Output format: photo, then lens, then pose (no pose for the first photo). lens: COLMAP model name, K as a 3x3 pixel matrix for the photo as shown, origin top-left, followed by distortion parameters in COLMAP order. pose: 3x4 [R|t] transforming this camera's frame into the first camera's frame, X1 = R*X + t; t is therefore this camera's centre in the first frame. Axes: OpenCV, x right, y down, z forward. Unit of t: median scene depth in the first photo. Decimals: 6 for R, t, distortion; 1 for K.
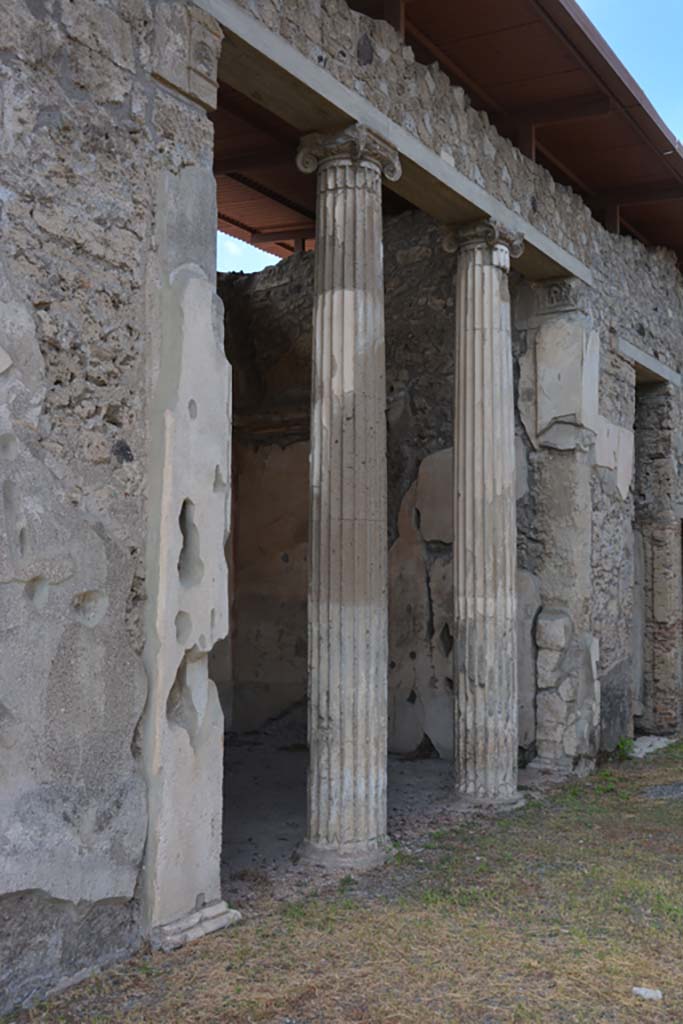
lens RADIAL K [[1037.9, 0, 343.8], [0, 1037.9, 516.0], [0, 0, 1]] dist [0.018449, 0.000000]
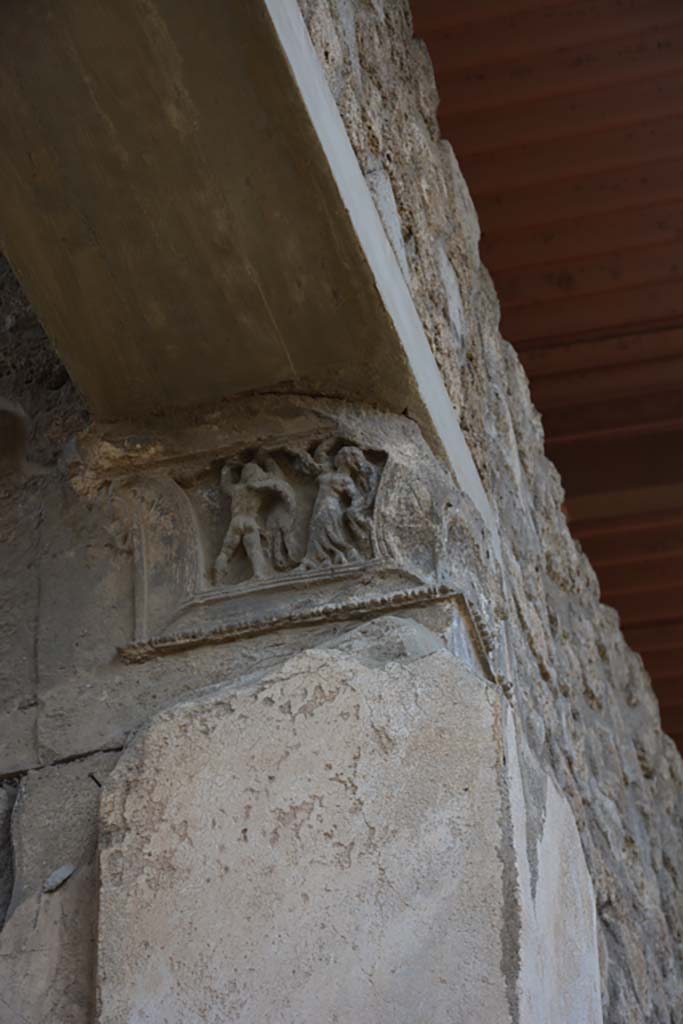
lens RADIAL K [[3435.2, 0, 346.6], [0, 3435.2, 508.8], [0, 0, 1]] dist [1.053019, 0.000000]
pose [[0.954776, 0.172573, 0.242120, 0.111014], [0.004936, 0.805009, -0.593242, 0.035277], [-0.297286, 0.567608, 0.767751, 0.673832]]
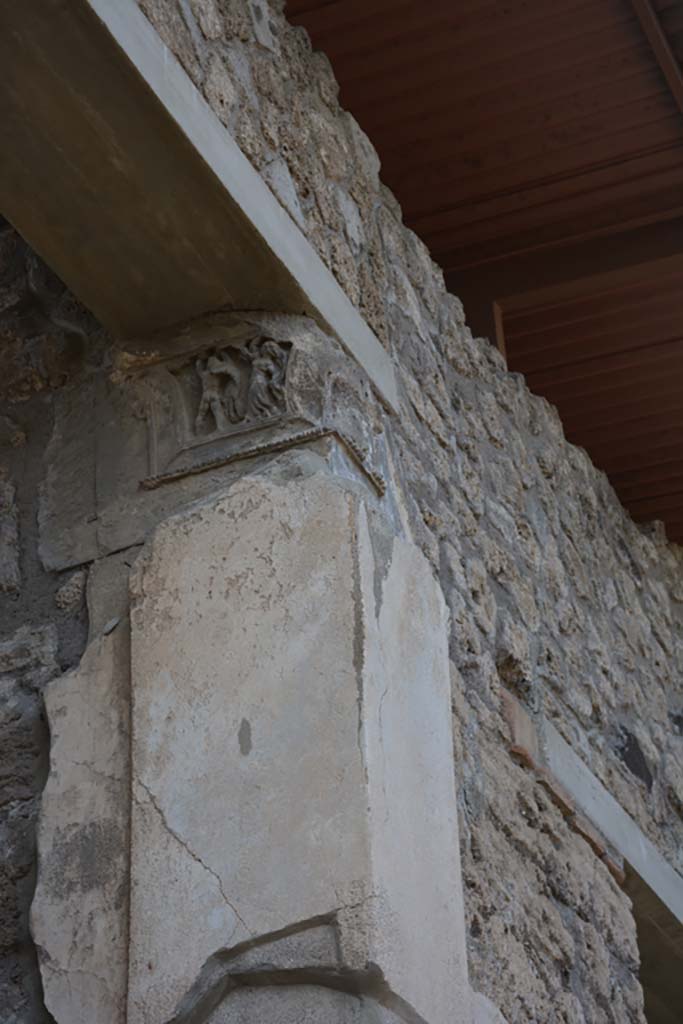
lens RADIAL K [[2287.6, 0, 339.4], [0, 2287.6, 515.8], [0, 0, 1]] dist [0.496667, 0.000000]
pose [[0.986423, 0.039440, 0.159418, 0.154388], [0.043210, 0.874196, -0.483646, 0.031290], [-0.158438, 0.483968, 0.860623, 0.614018]]
